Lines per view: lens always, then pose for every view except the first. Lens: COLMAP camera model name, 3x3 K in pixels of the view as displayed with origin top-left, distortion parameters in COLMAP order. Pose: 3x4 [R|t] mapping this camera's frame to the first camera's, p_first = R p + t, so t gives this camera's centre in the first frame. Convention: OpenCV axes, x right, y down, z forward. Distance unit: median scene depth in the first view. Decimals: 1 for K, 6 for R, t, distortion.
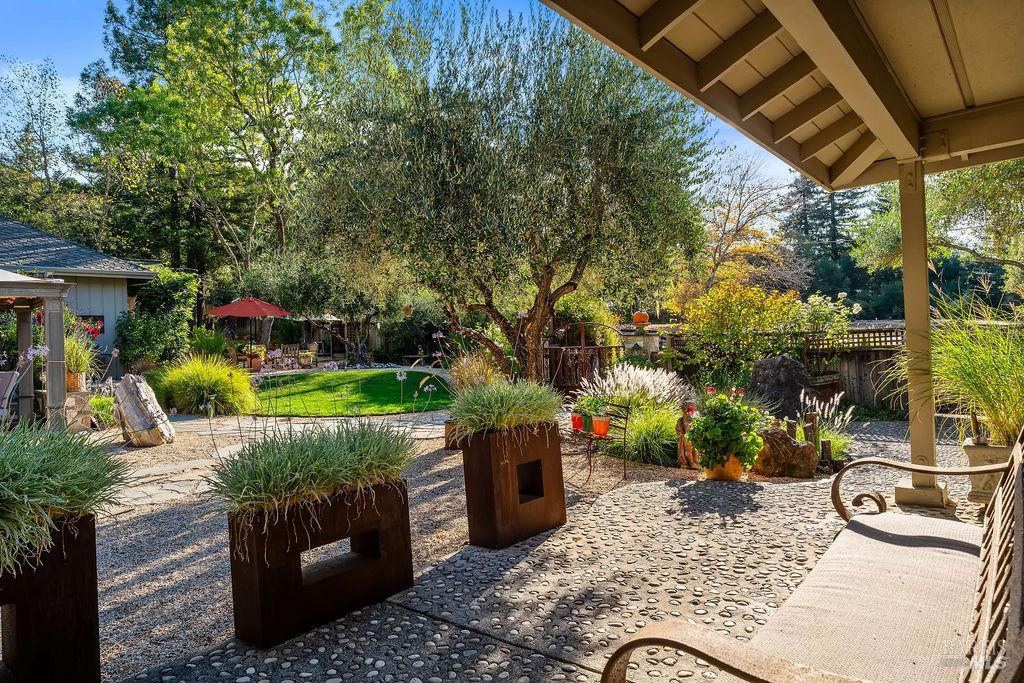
lens RADIAL K [[641.9, 0, 513.1], [0, 641.9, 341.6], [0, 0, 1]] dist [0.000453, 0.000261]
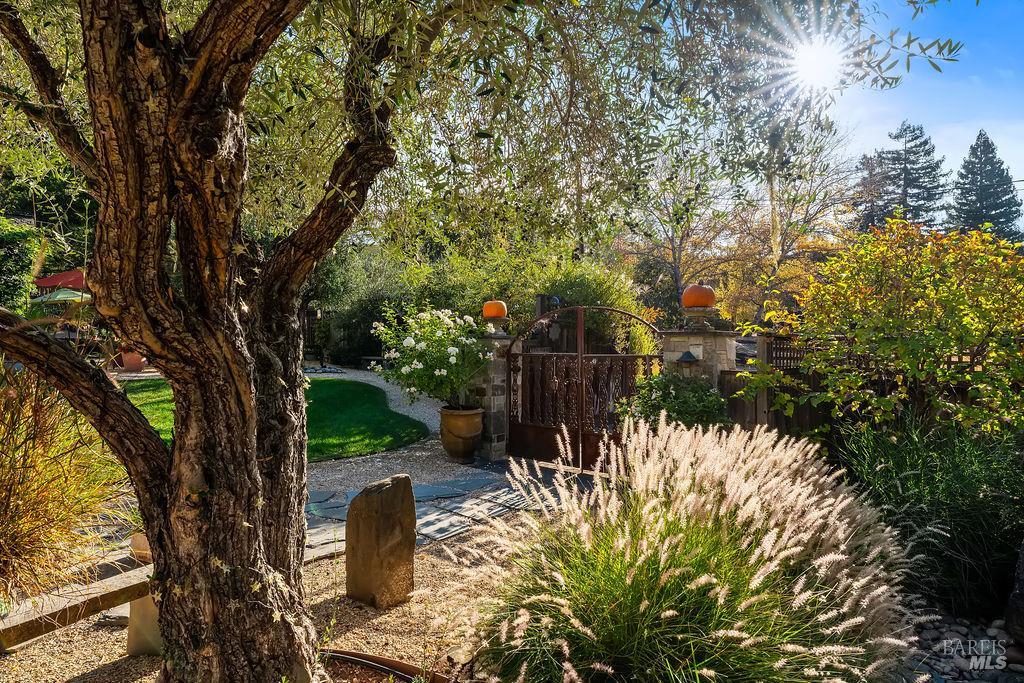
lens RADIAL K [[641.9, 0, 510.5], [0, 641.9, 343.9], [0, 0, 1]] dist [0.000453, 0.000261]
pose [[0.997252, 0.038909, -0.063045, 0.058712], [-0.039030, 0.999238, -0.000683, 0.001671], [0.062970, 0.003142, 0.998010, 0.334077]]
